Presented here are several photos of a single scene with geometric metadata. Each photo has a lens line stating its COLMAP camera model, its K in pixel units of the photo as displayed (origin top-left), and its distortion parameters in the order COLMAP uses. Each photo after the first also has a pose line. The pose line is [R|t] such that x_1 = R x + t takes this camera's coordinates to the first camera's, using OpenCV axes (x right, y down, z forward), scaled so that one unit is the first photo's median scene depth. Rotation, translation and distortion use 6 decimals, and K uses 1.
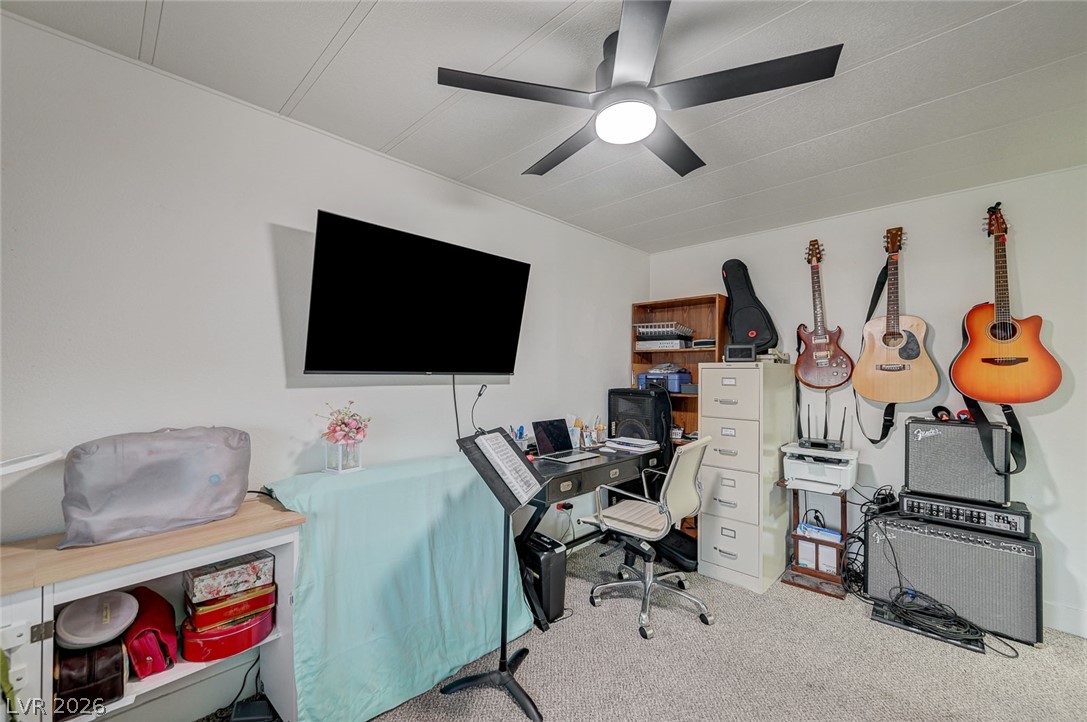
lens RADIAL K [[435.0, 0, 547.6], [0, 435.0, 370.7], [0, 0, 1]] dist [0.001533, 0.000329]
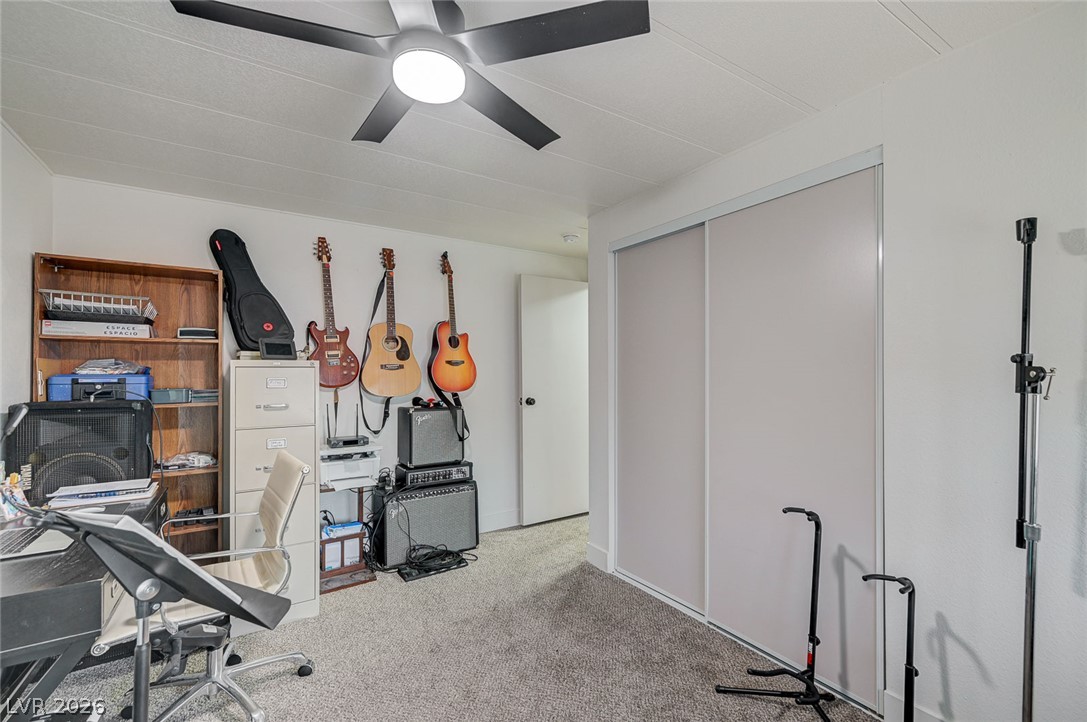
lens RADIAL K [[466.2, 0, 545.5], [0, 466.2, 369.0], [0, 0, 1]] dist [0.001584, -0.000123]
pose [[0.233606, 0.001030, 0.972331, -0.337407], [0.003580, 0.999992, -0.001920, 0.002058], [-0.972325, 0.003929, 0.233600, 0.296971]]
